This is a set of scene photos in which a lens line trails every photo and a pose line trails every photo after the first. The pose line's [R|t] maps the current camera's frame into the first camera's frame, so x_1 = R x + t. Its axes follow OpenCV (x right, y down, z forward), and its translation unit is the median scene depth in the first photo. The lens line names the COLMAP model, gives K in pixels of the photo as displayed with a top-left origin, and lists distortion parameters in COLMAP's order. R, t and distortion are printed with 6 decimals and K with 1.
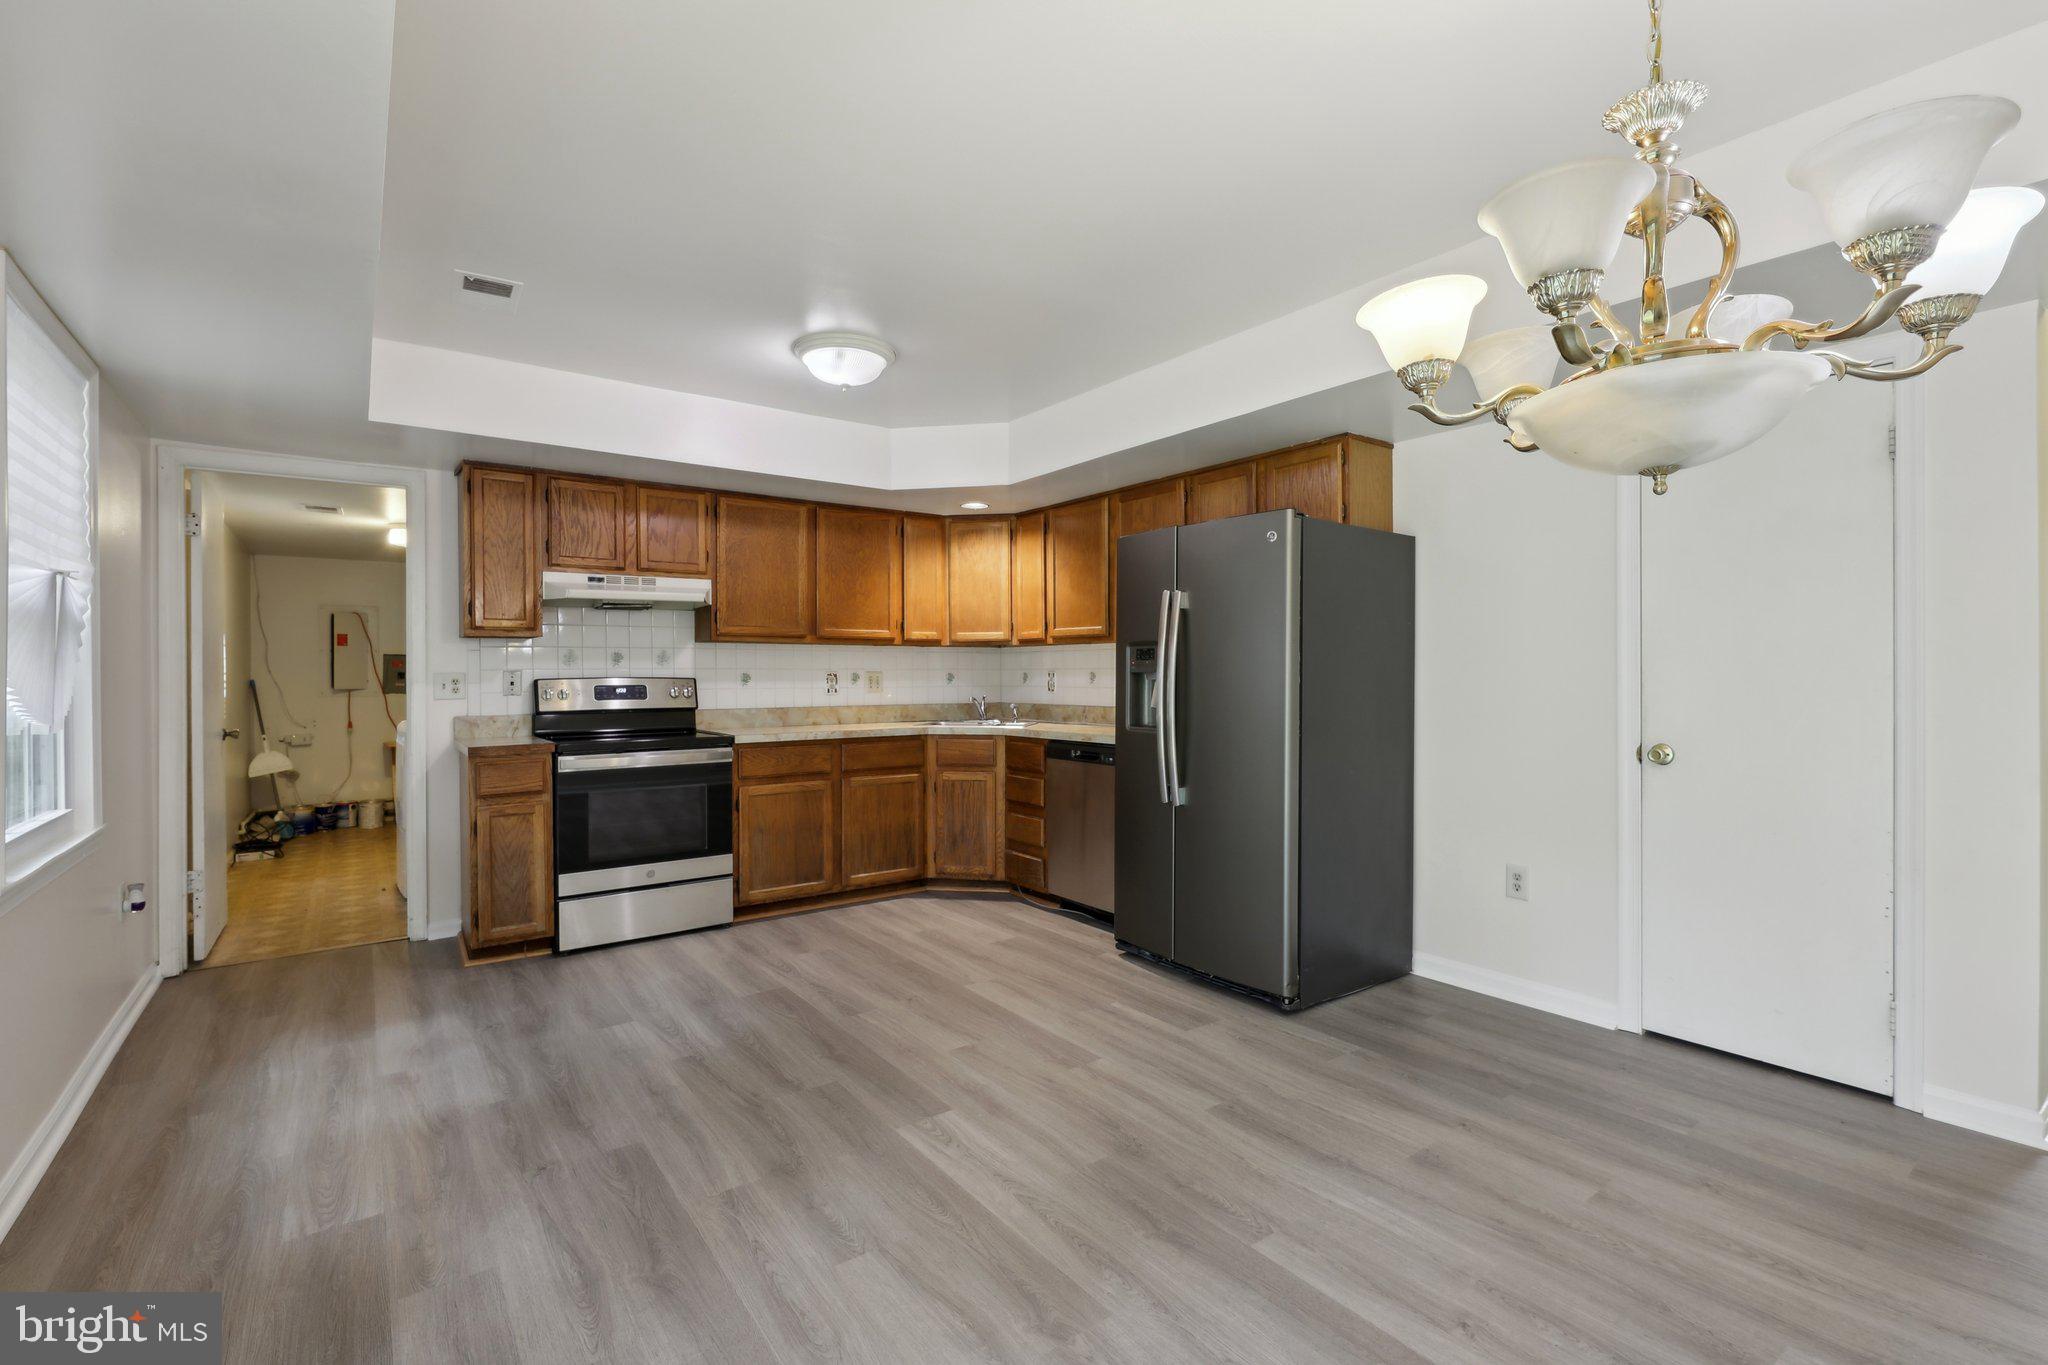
lens RADIAL K [[906.7, 0, 1042.3], [0, 906.7, 684.6], [0, 0, 1]] dist [0.003269, -0.002142]
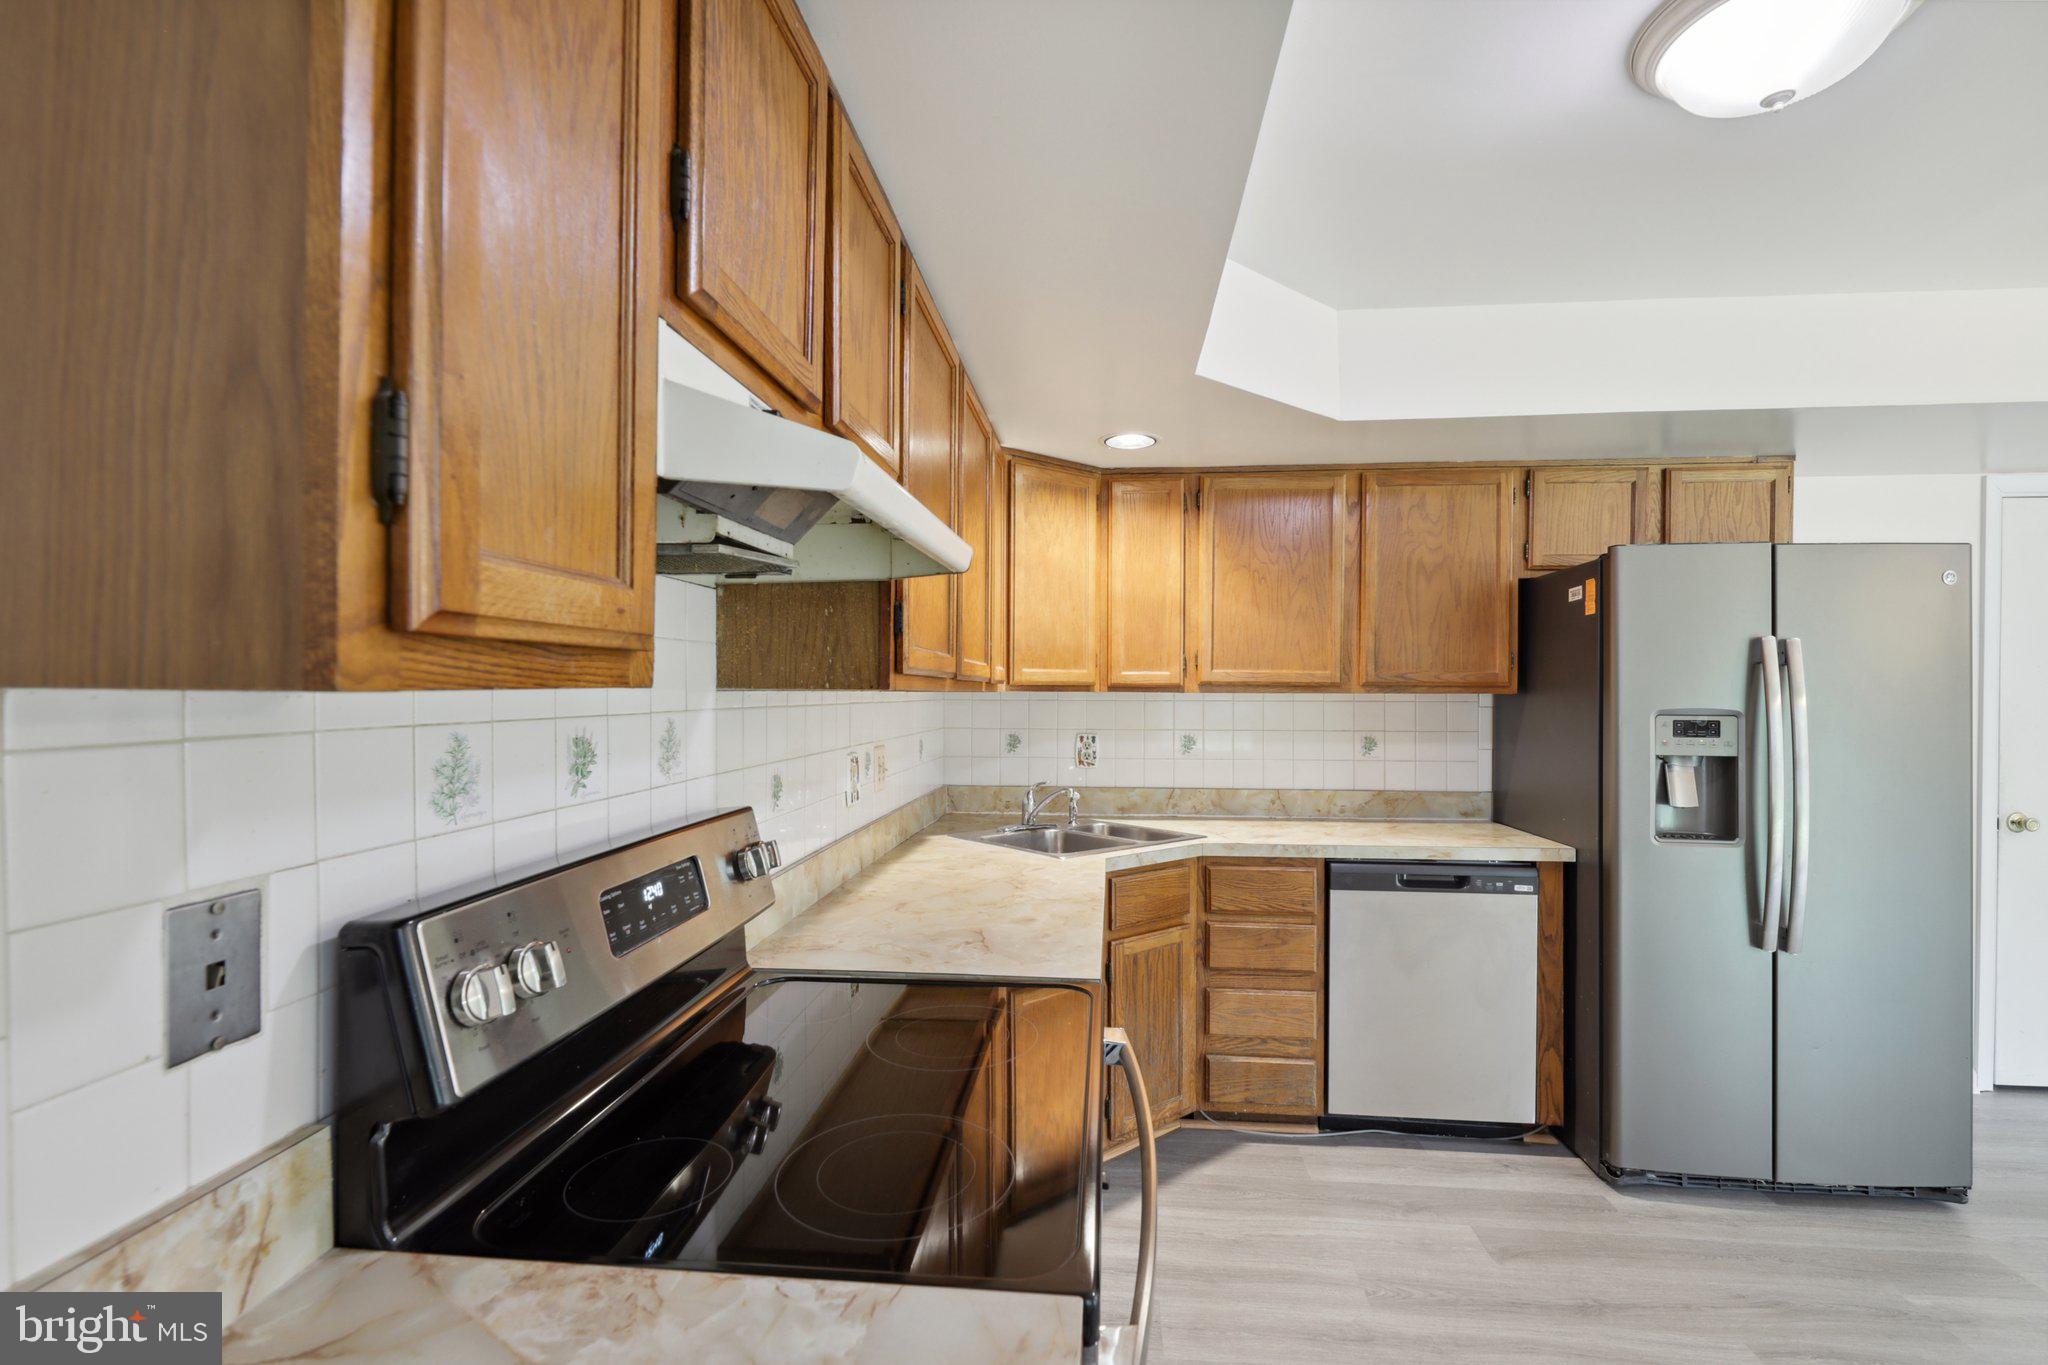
lens RADIAL K [[906.7, 0, 1027.4], [0, 906.7, 692.6], [0, 0, 1]] dist [0.003269, -0.002142]
pose [[0.675174, 0.002080, 0.737656, -0.614863], [0.004431, 0.999967, -0.006876, -0.049817], [-0.737646, 0.007911, 0.675142, 0.796455]]
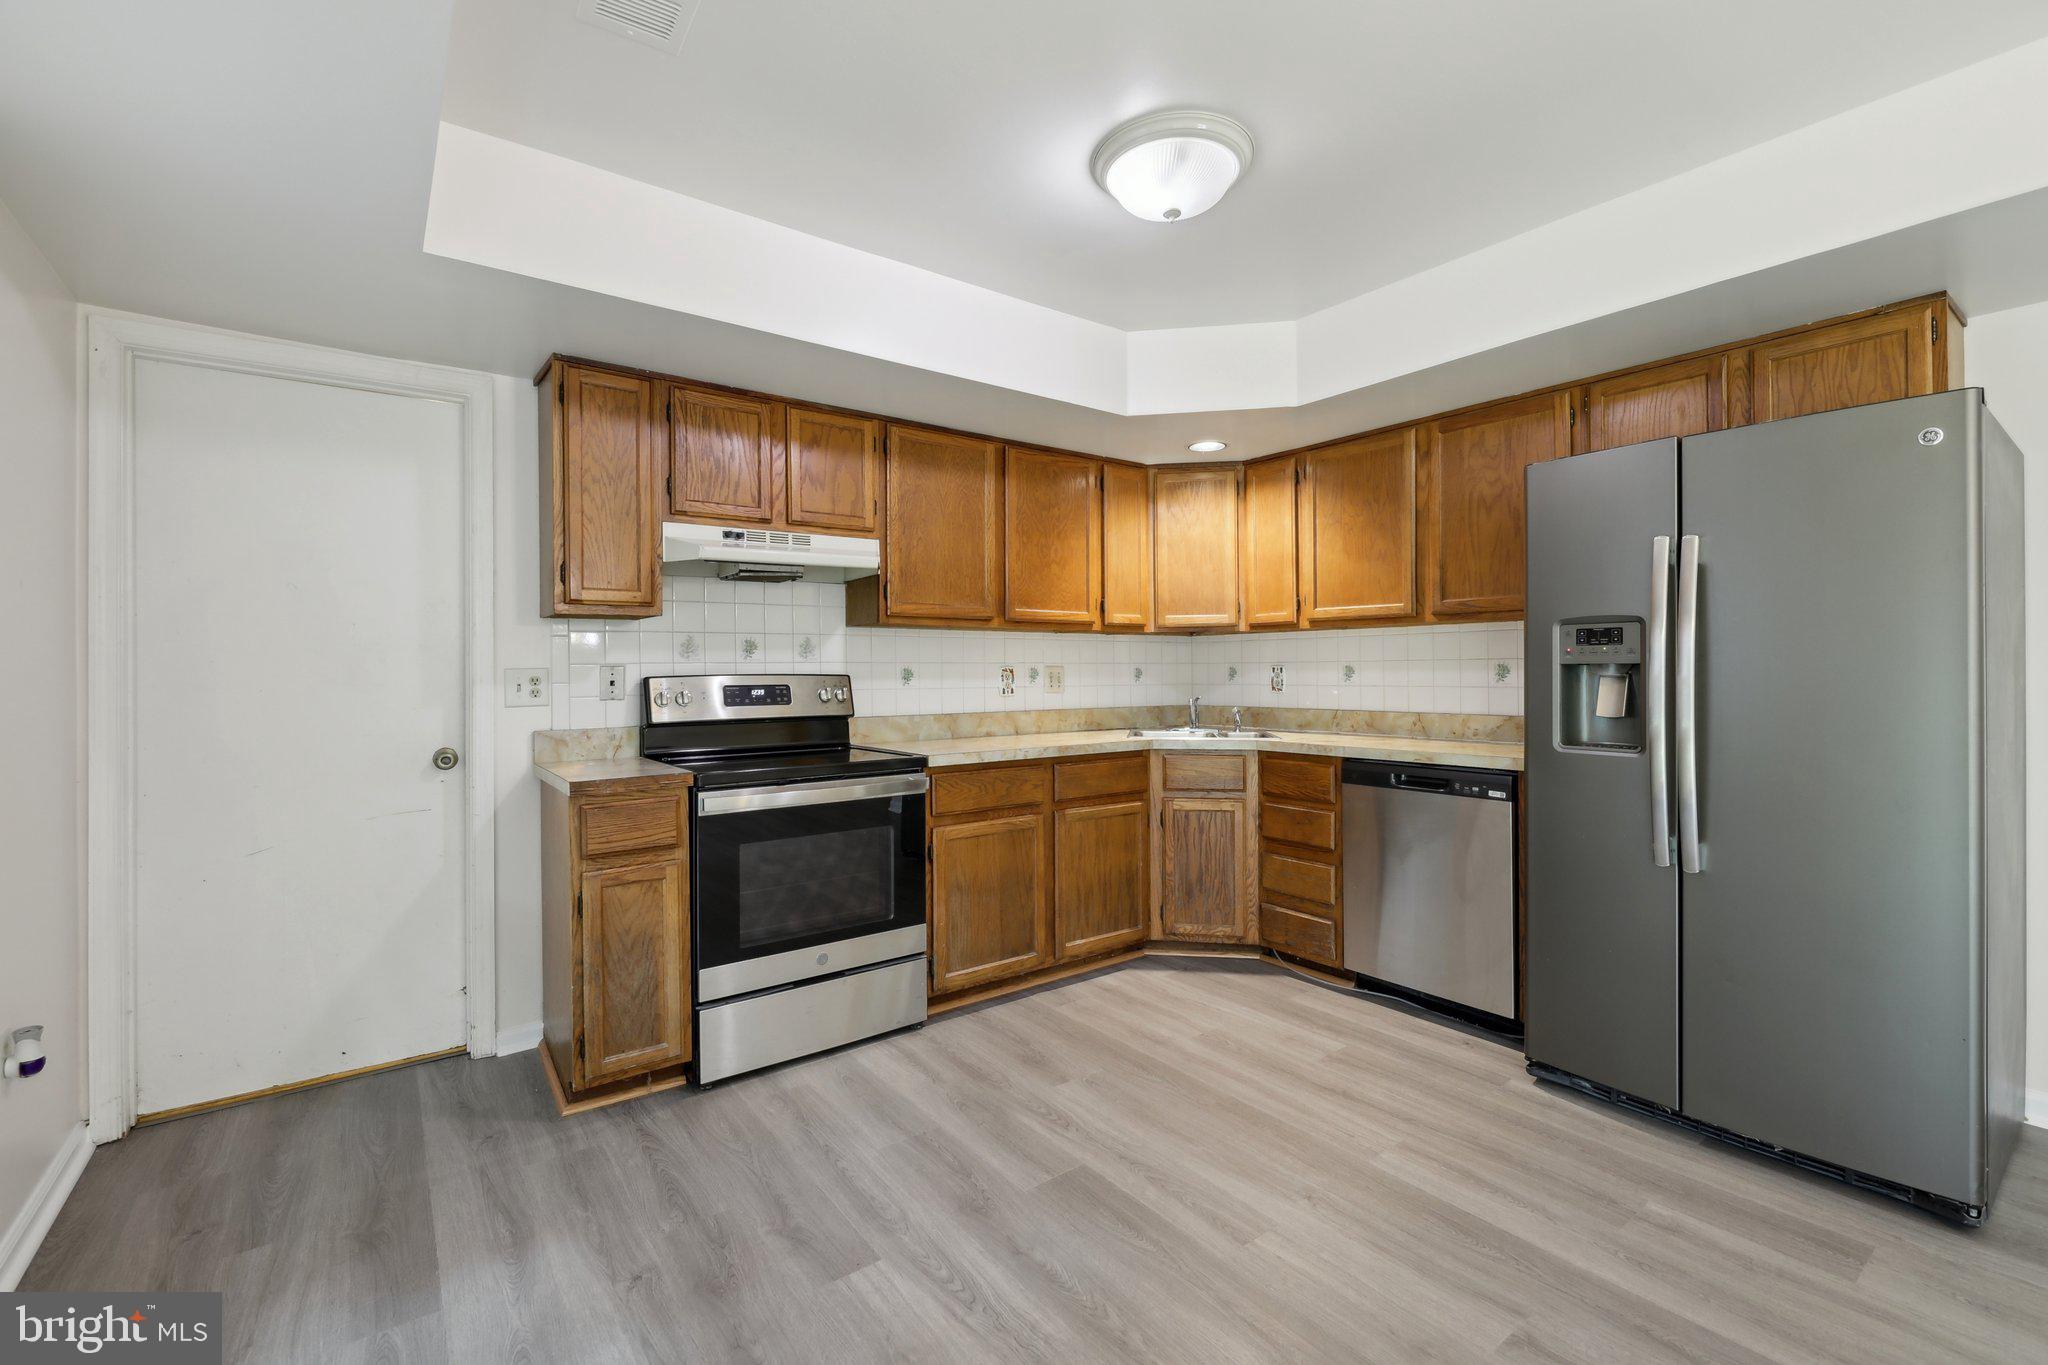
lens RADIAL K [[861.2, 0, 1033.6], [0, 861.2, 678.8], [0, 0, 1]] dist [0.000178, -0.002335]
pose [[0.999957, -0.002995, 0.008760, -0.266068], [0.003027, 0.999989, -0.003602, -0.001414], [-0.008749, 0.003628, 0.999955, 0.331267]]
